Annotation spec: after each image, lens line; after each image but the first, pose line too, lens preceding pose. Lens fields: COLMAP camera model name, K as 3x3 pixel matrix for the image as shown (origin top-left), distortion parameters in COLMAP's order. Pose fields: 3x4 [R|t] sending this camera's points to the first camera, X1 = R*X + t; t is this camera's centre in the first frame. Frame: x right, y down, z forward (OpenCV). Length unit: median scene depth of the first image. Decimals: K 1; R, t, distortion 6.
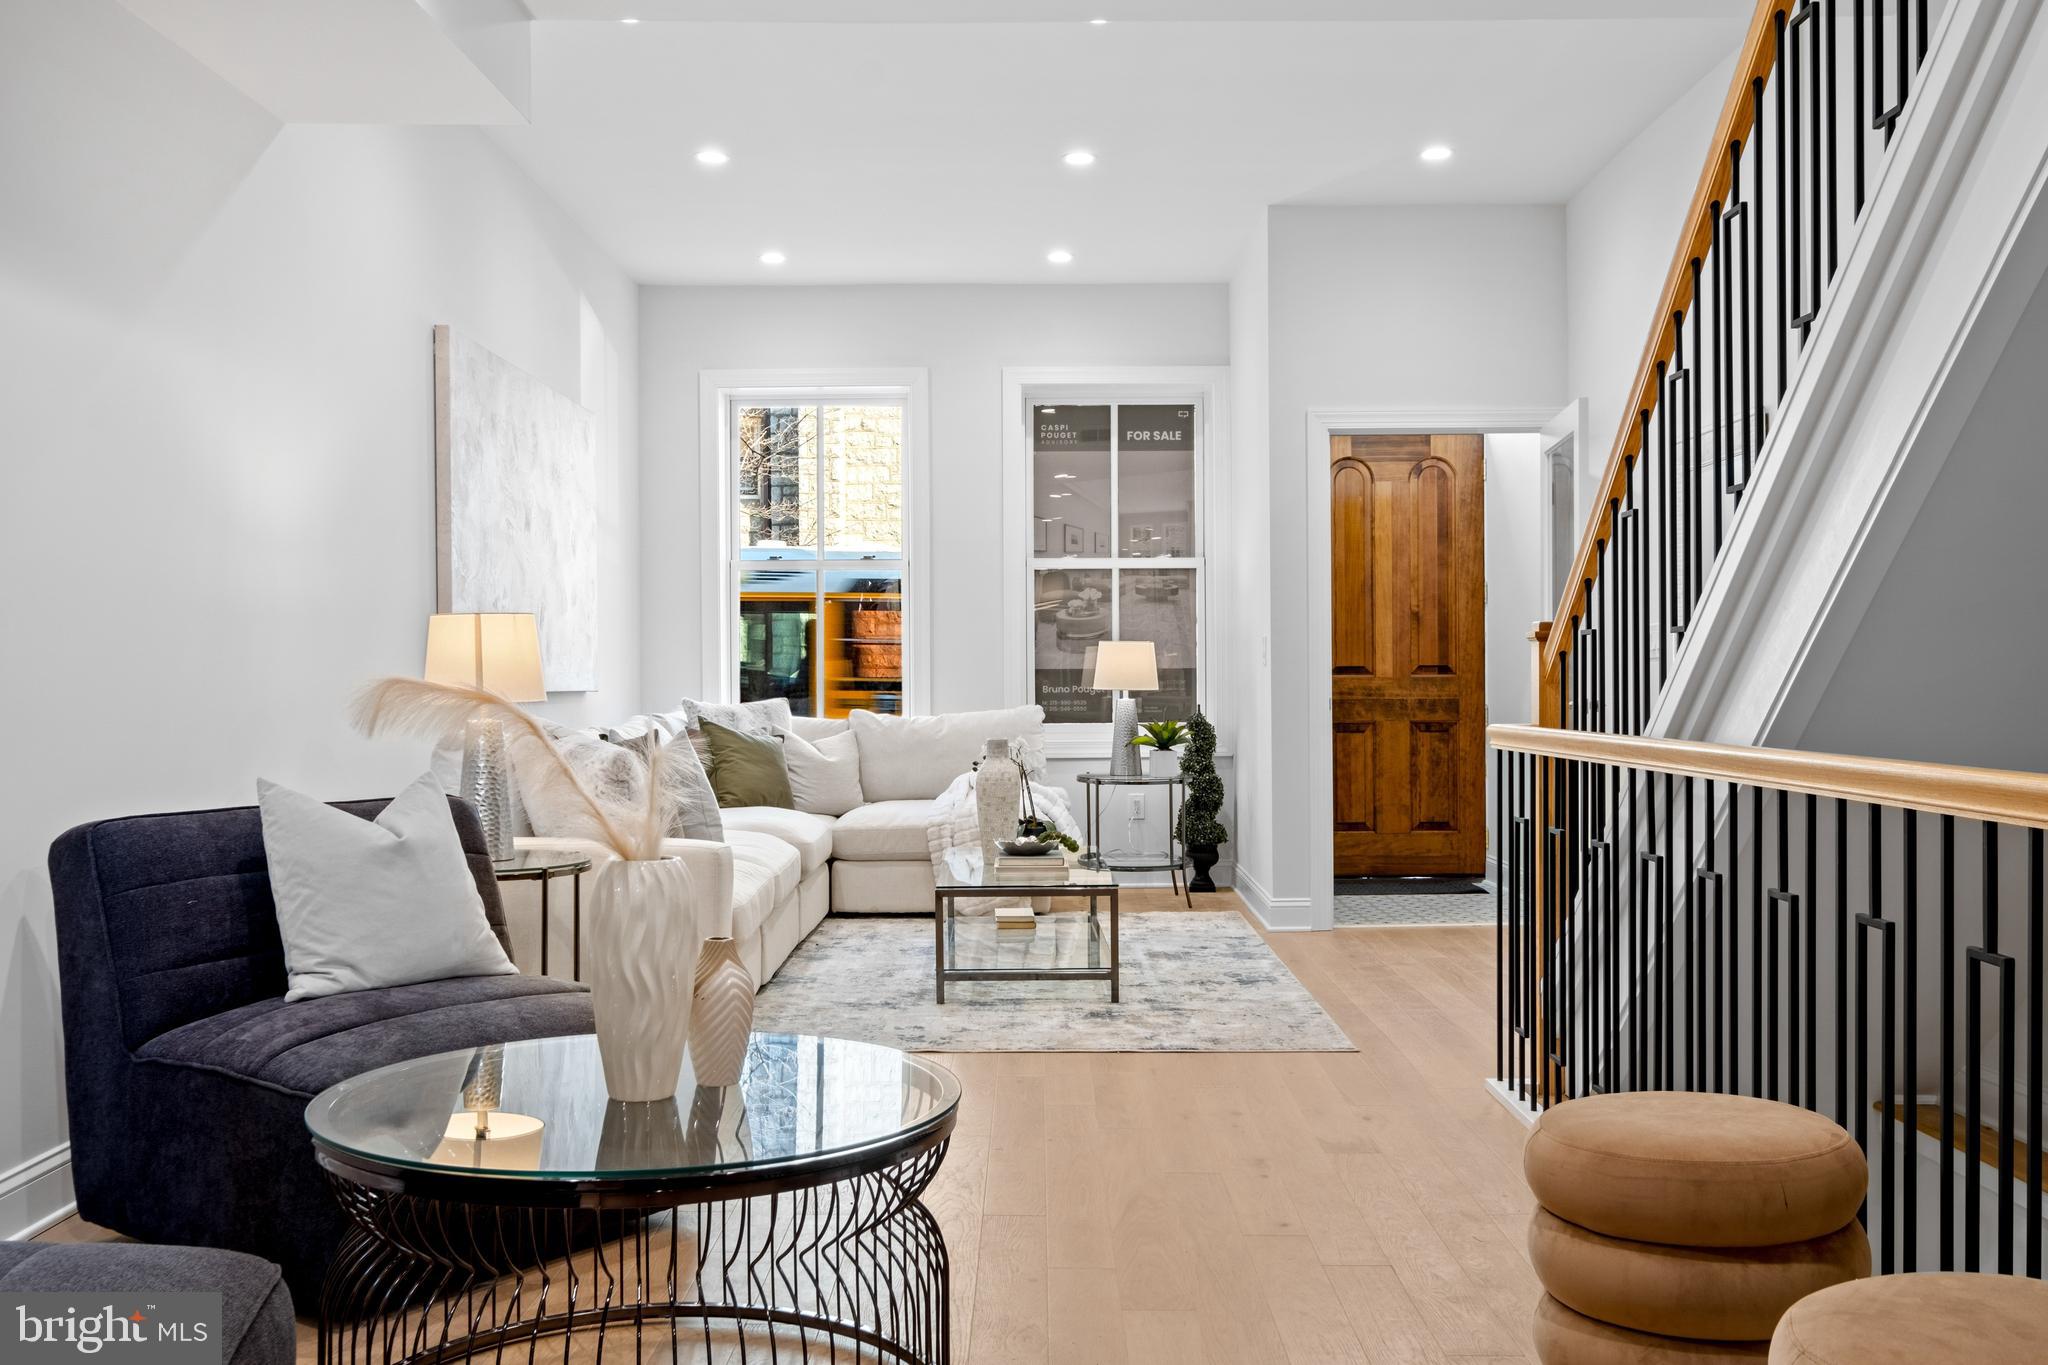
lens RADIAL K [[1856.8, 0, 1016.9], [0, 1856.8, 695.8], [0, 0, 1]] dist [0.019023, 0.016888]
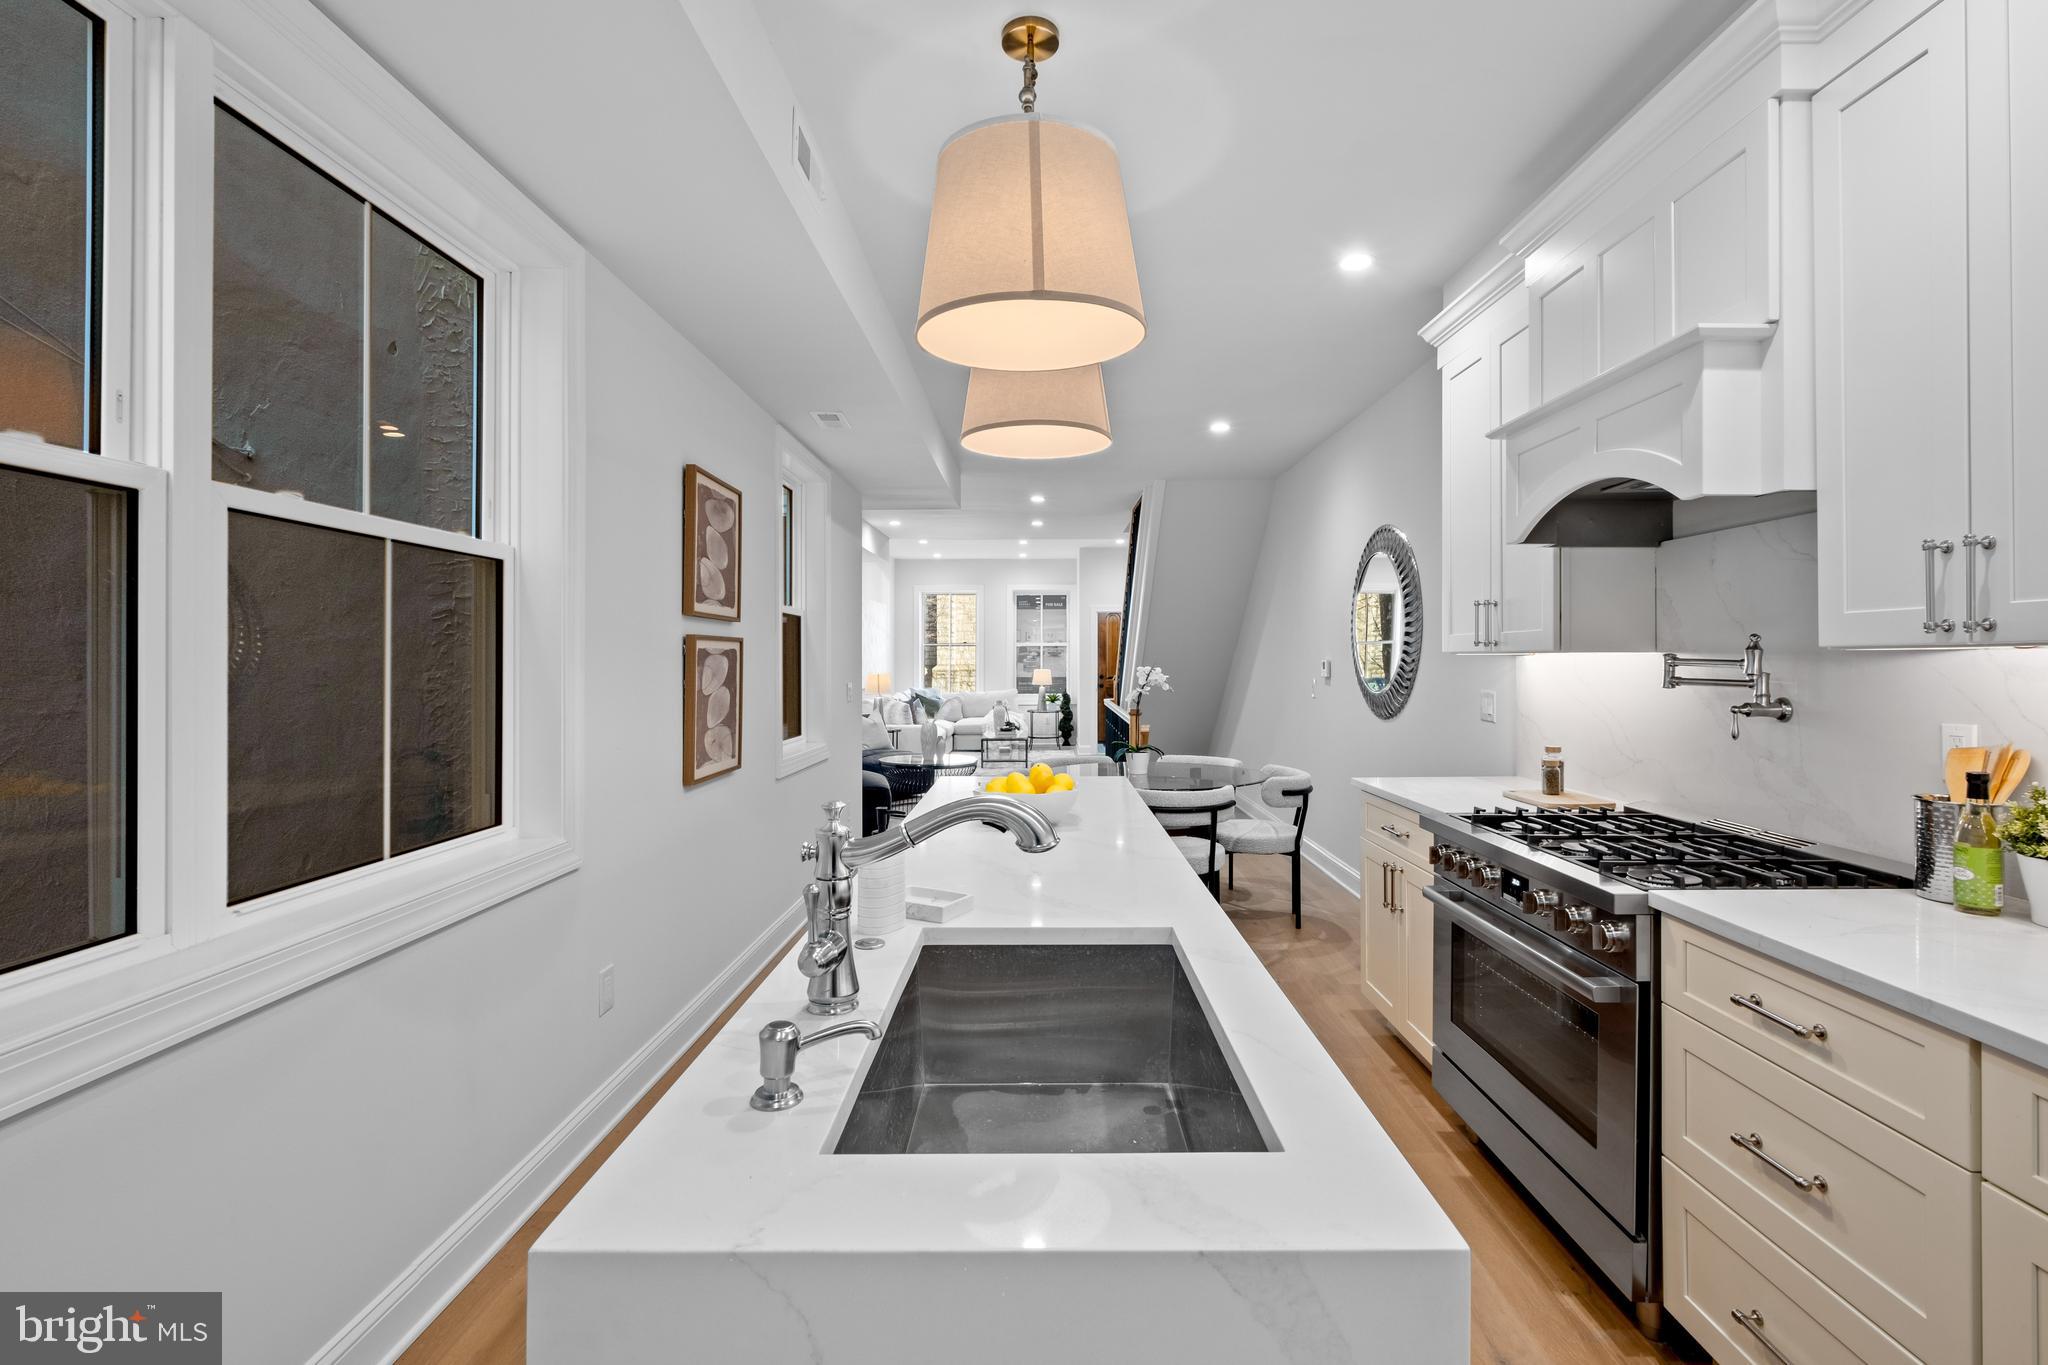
lens RADIAL K [[891.9, 0, 1016.7], [0, 891.9, 677.6], [0, 0, 1]] dist [-0.000187, -0.000407]
pose [[0.999734, 0.004657, -0.022601, 0.067439], [-0.004506, 0.999967, 0.006739, -0.035579], [0.022631, -0.006635, 0.999722, -0.818529]]
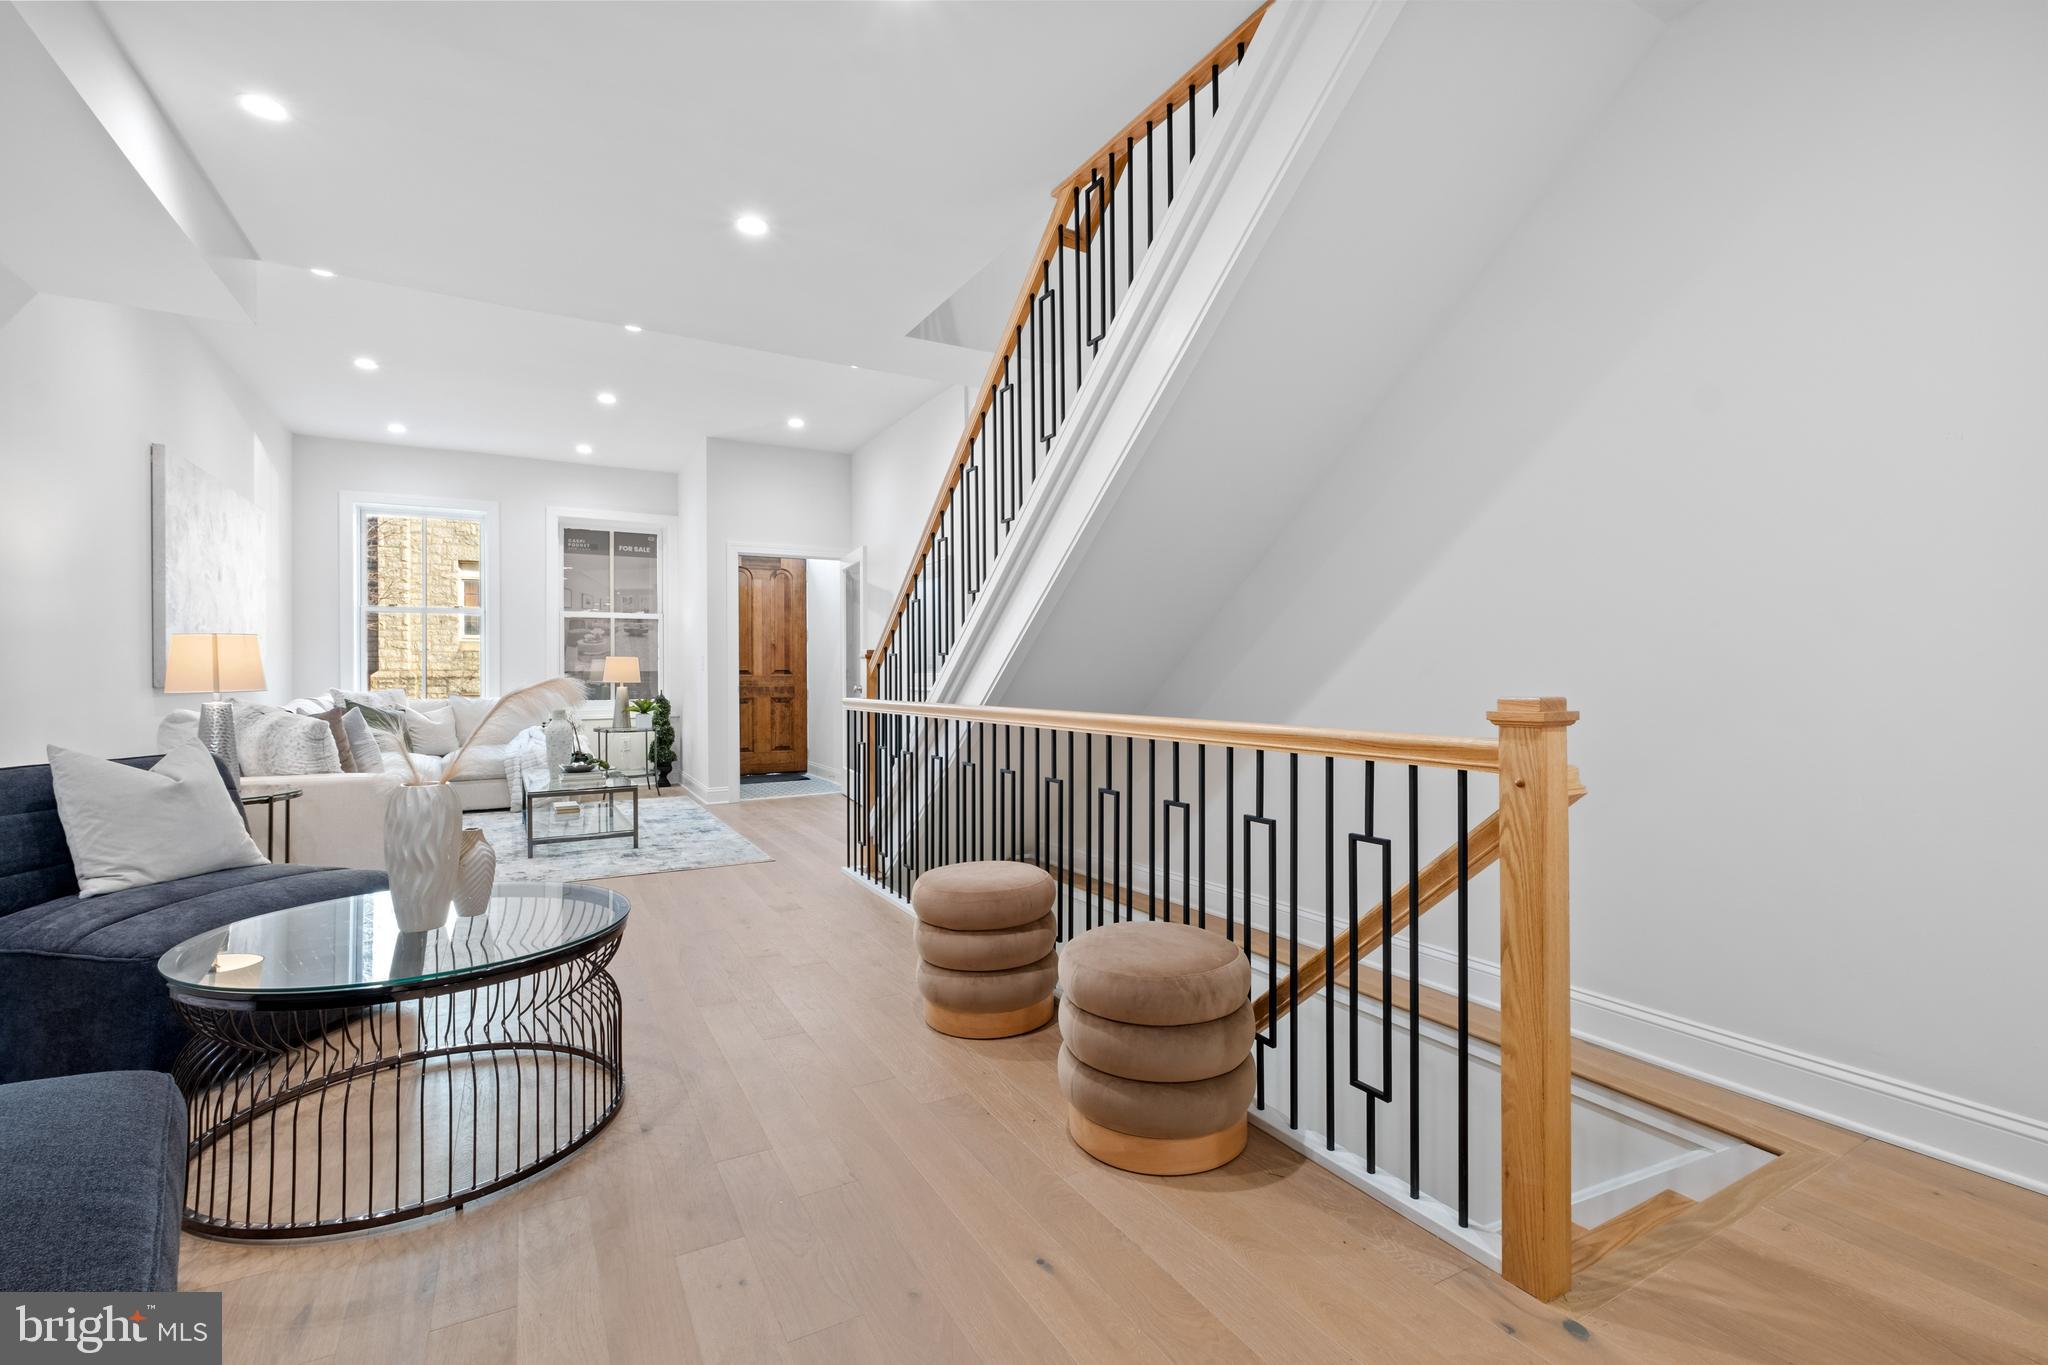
lens RADIAL K [[891.9, 0, 1016.7], [0, 891.9, 677.6], [0, 0, 1]] dist [-0.000187, -0.000407]
pose [[0.870468, -0.000331, 0.492225, -0.052164], [0.004383, 0.999965, -0.007079, 0.000248], [-0.492205, 0.008319, 0.870439, 0.019453]]
